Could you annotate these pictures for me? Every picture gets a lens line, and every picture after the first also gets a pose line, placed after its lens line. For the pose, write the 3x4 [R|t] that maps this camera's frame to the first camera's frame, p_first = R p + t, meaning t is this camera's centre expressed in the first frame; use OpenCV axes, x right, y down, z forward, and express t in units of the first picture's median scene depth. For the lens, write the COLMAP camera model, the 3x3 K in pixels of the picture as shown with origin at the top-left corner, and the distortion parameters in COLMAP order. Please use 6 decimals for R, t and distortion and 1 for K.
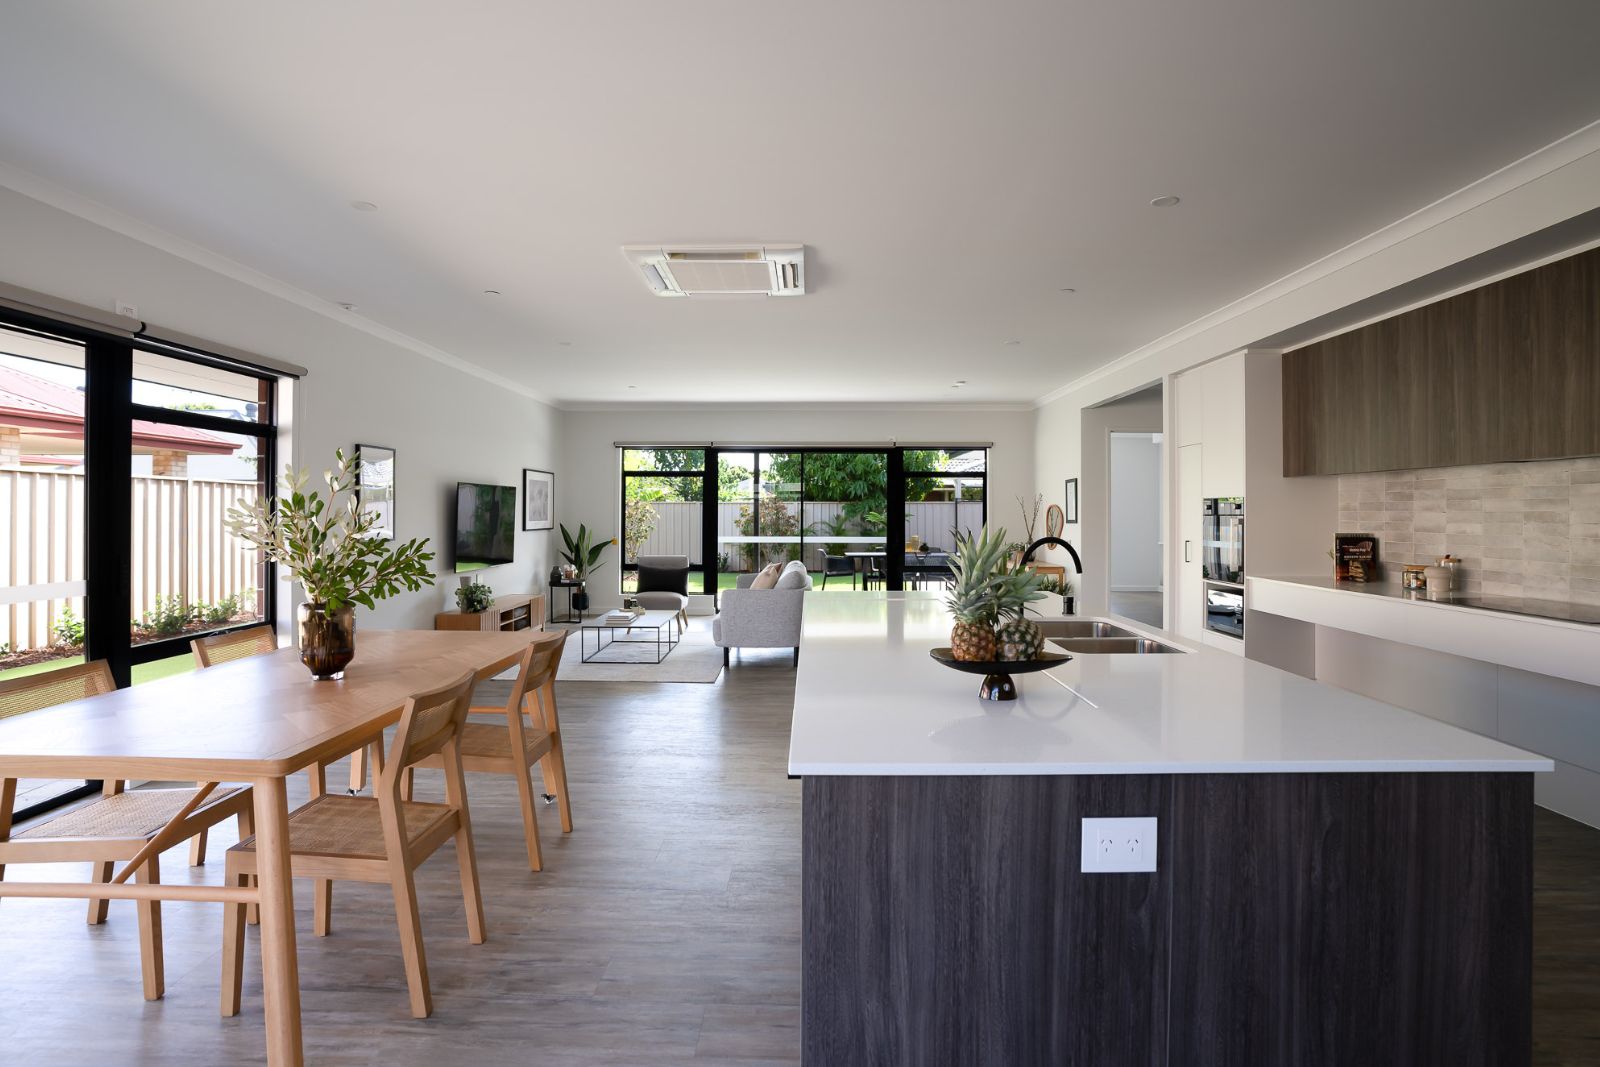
lens RADIAL K [[810.3, 0, 800.1], [0, 810.3, 510.5], [0, 0, 1]] dist [-0.070456, 0.027882]
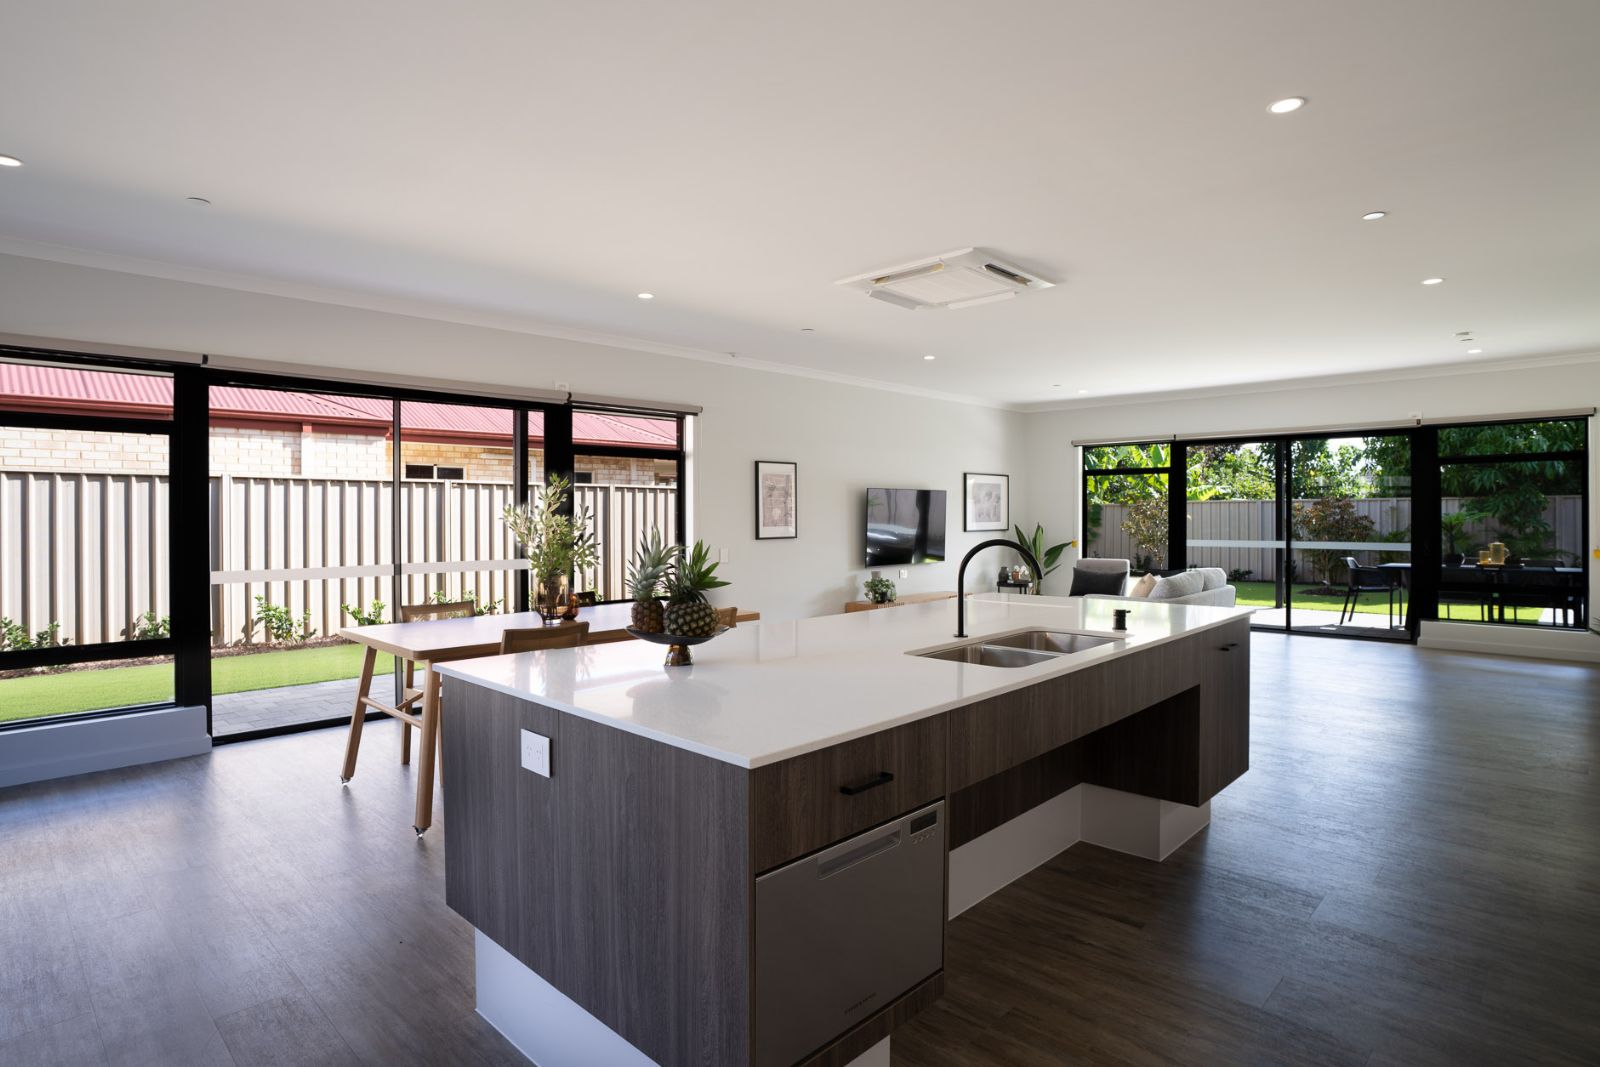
lens RADIAL K [[852.2, 0, 798.8], [0, 852.2, 516.7], [0, 0, 1]] dist [-0.065877, -0.000147]
pose [[0.734320, -0.003417, -0.678795, 0.467284], [0.007628, 0.999966, 0.003219, 0.001205], [0.678761, -0.007542, 0.734321, 0.061486]]
